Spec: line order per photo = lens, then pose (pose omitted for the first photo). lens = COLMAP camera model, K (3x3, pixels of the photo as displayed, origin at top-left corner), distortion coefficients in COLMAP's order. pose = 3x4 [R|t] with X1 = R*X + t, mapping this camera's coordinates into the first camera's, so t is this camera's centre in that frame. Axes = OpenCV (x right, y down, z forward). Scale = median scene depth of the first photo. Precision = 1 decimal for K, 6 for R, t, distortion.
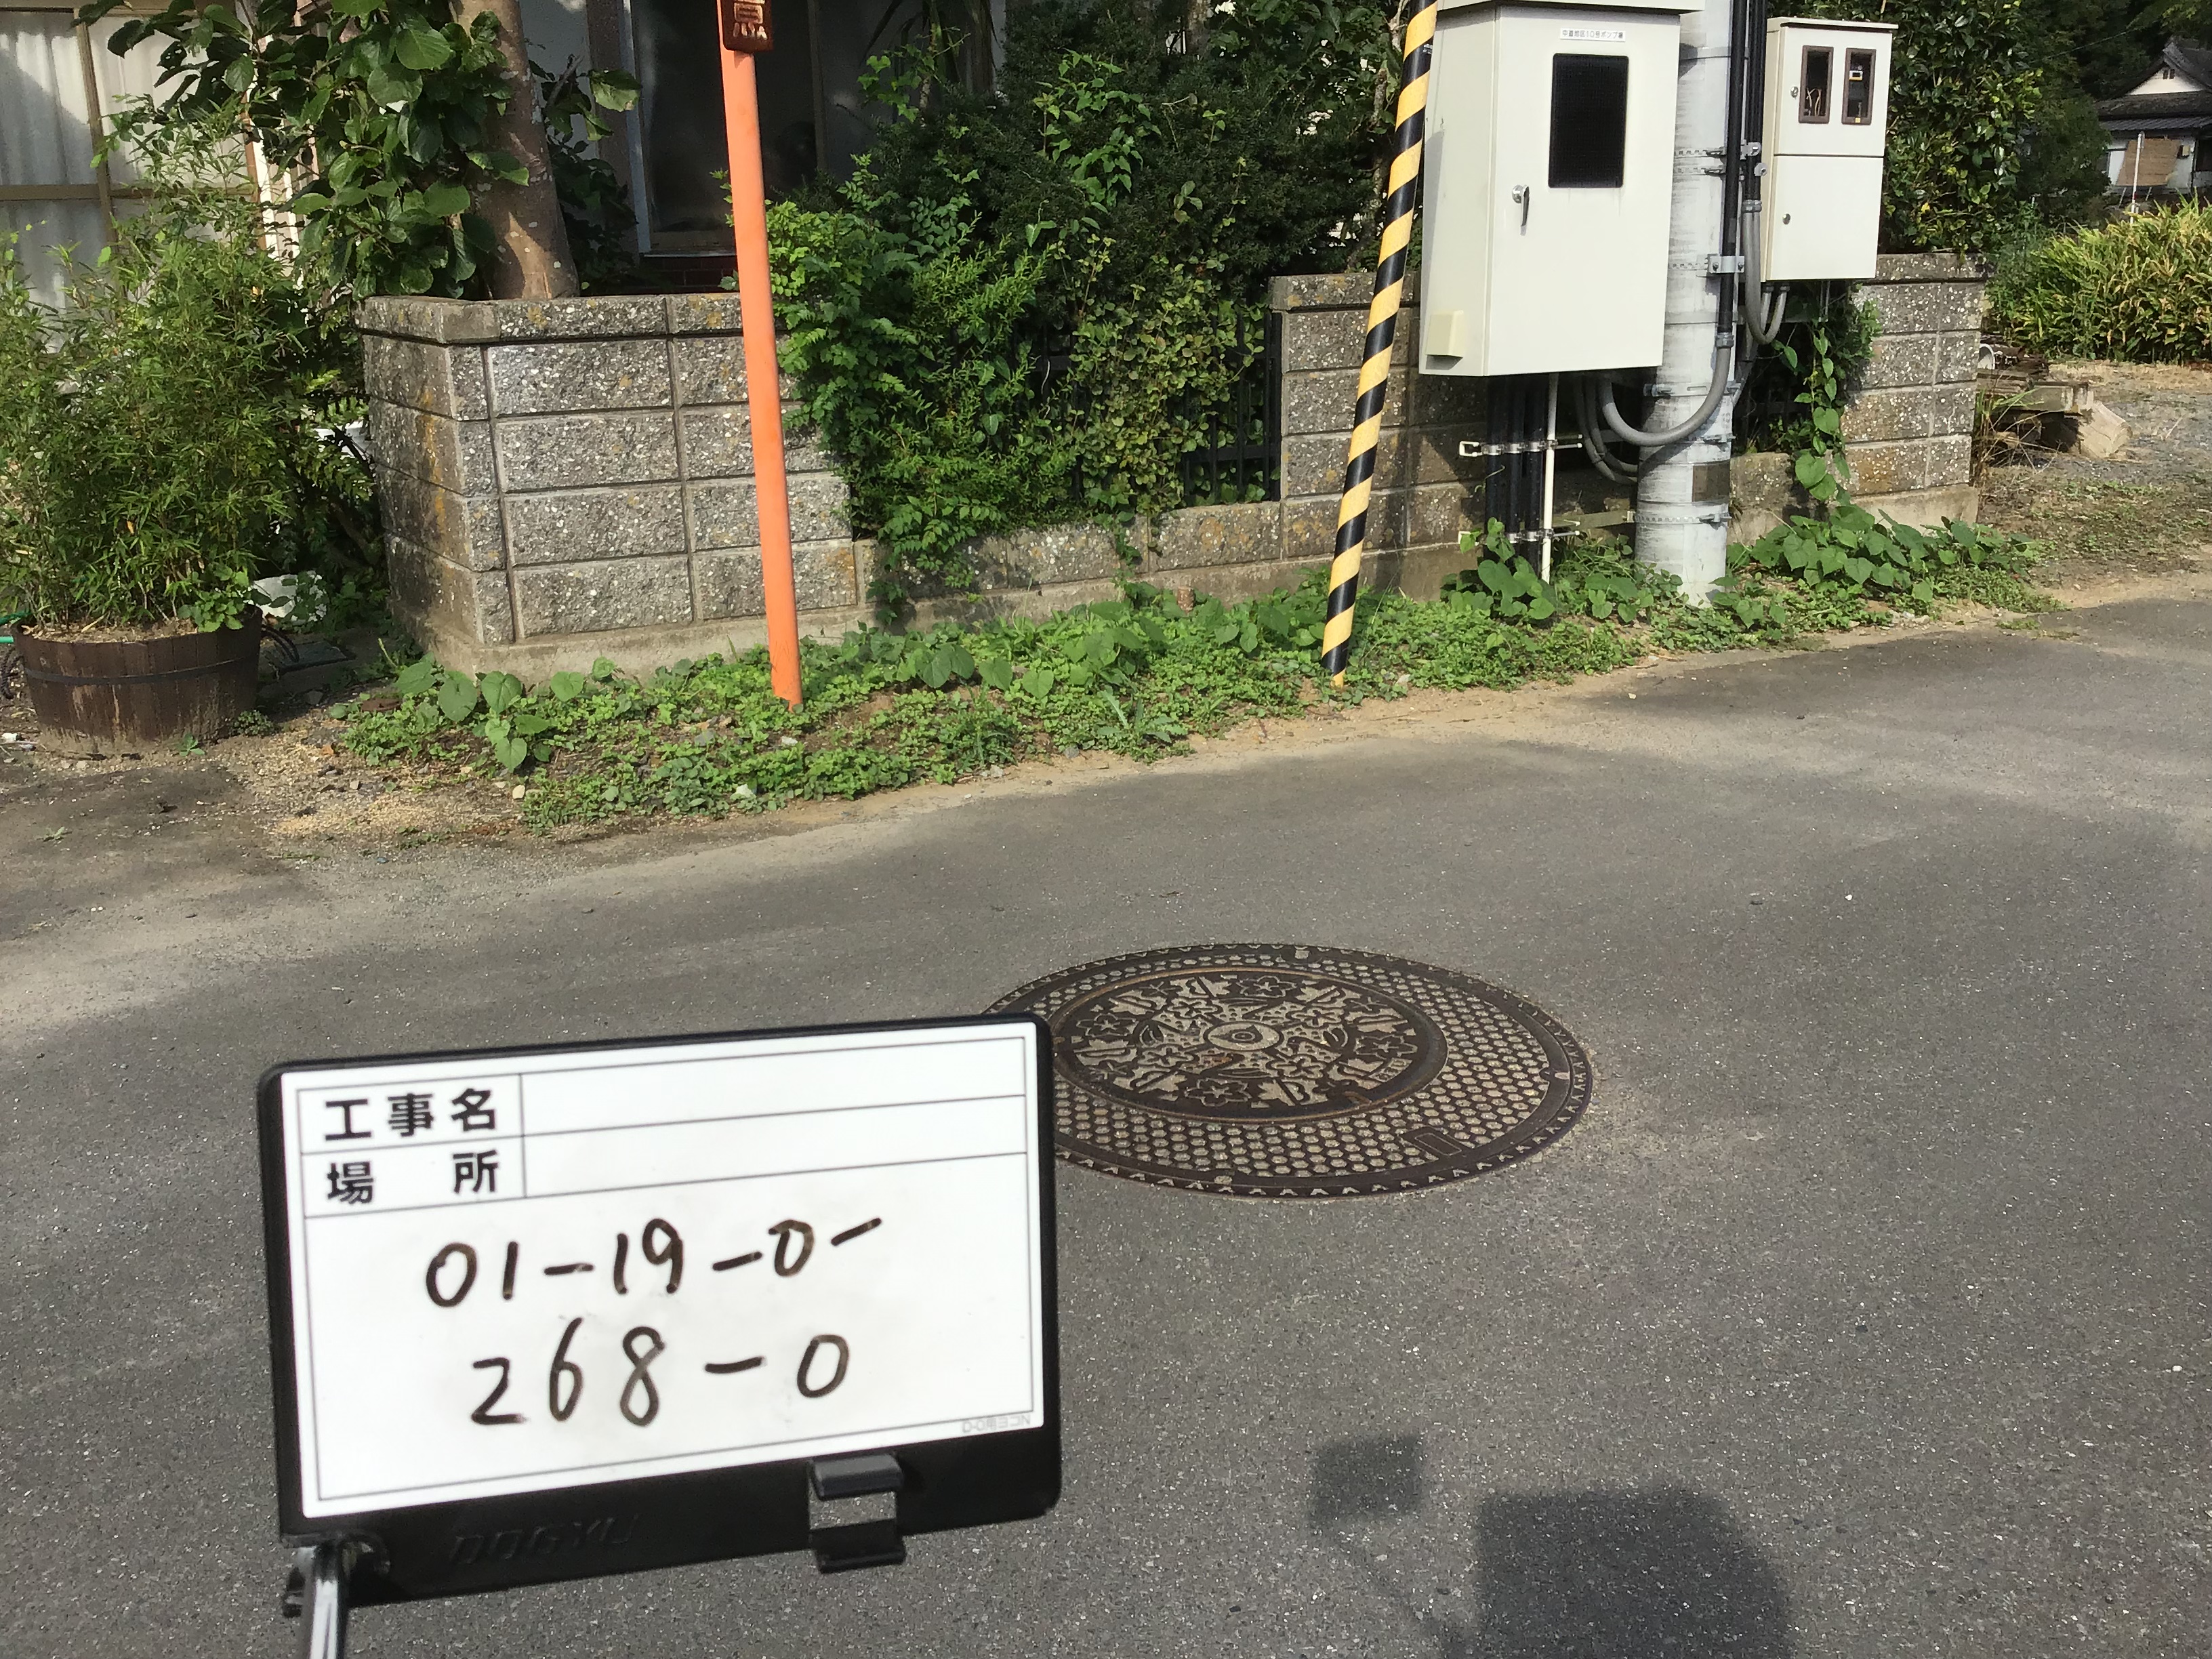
lens RADIAL K [[2002.3, 0, 1105.8], [0, 2002.3, 826.2], [0, 0, 1]] dist [0.106832, -0.182440]
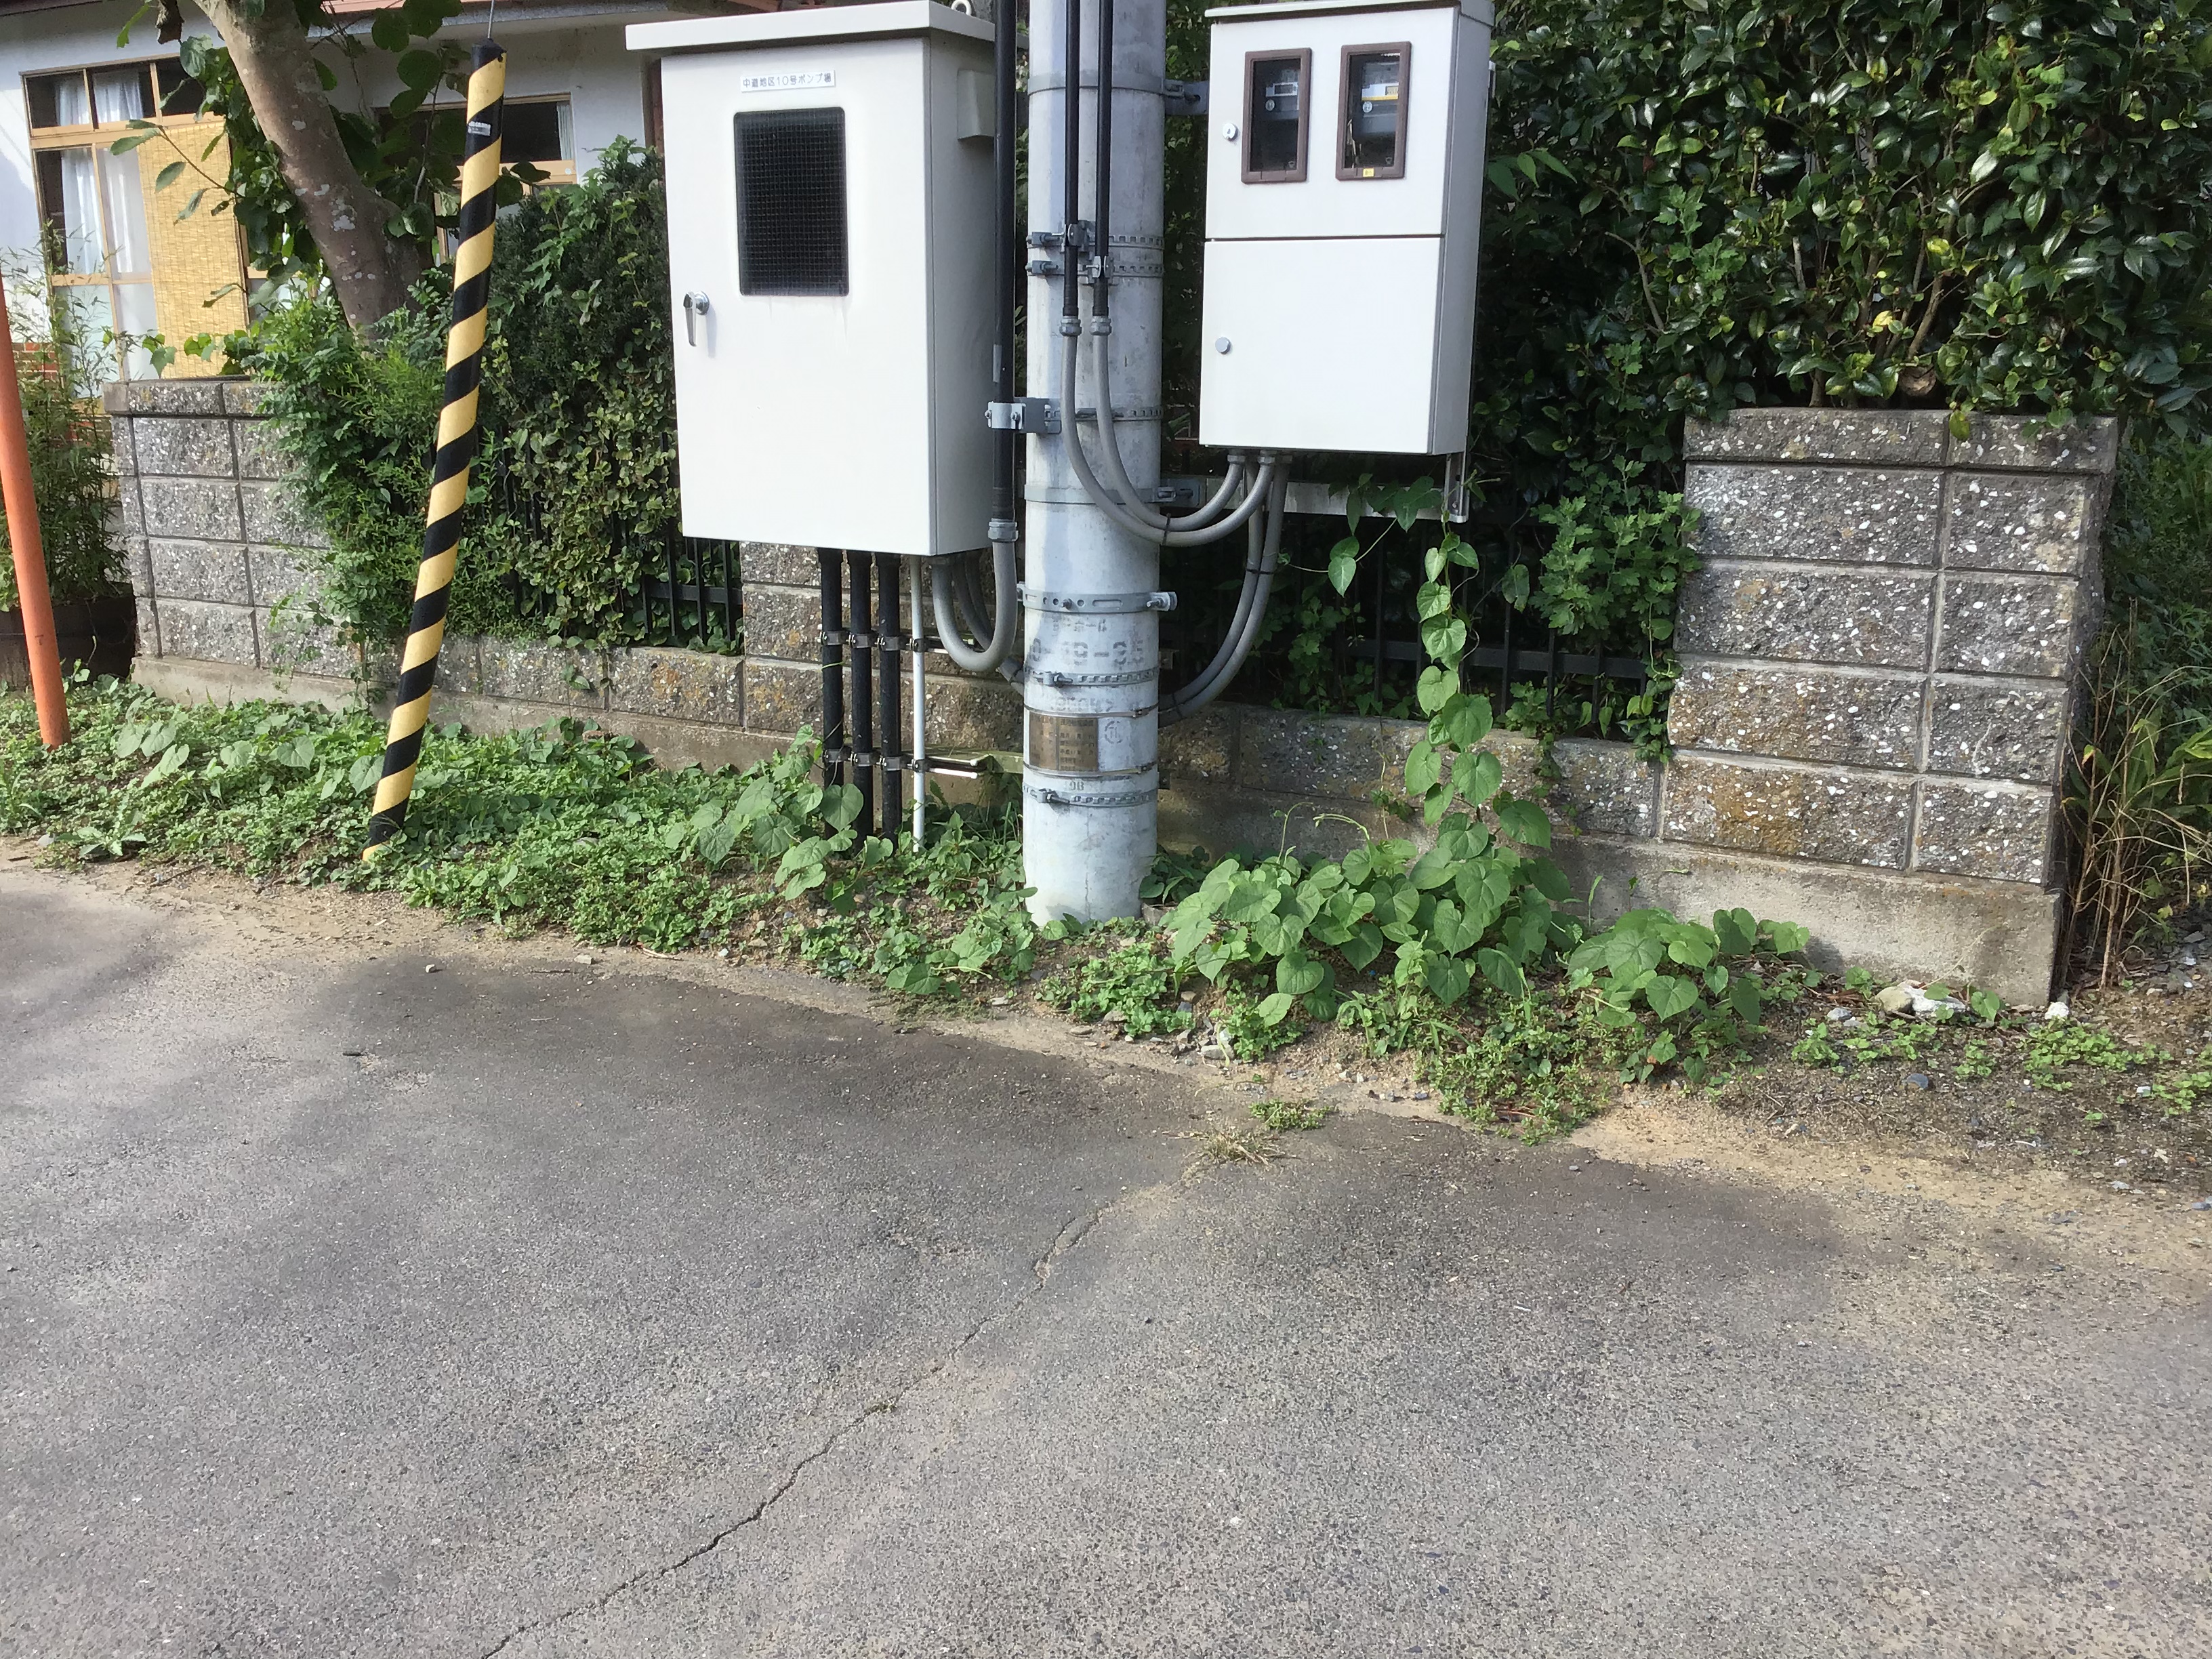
lens RADIAL K [[2002.3, 0, 1102.7], [0, 2002.3, 839.2], [0, 0, 1]] dist [0.106832, -0.182440]
pose [[0.509345, 0.232726, -0.828496, 0.875143], [-0.241032, 0.962785, 0.122266, -0.229058], [0.826118, 0.137419, 0.546484, 0.684024]]
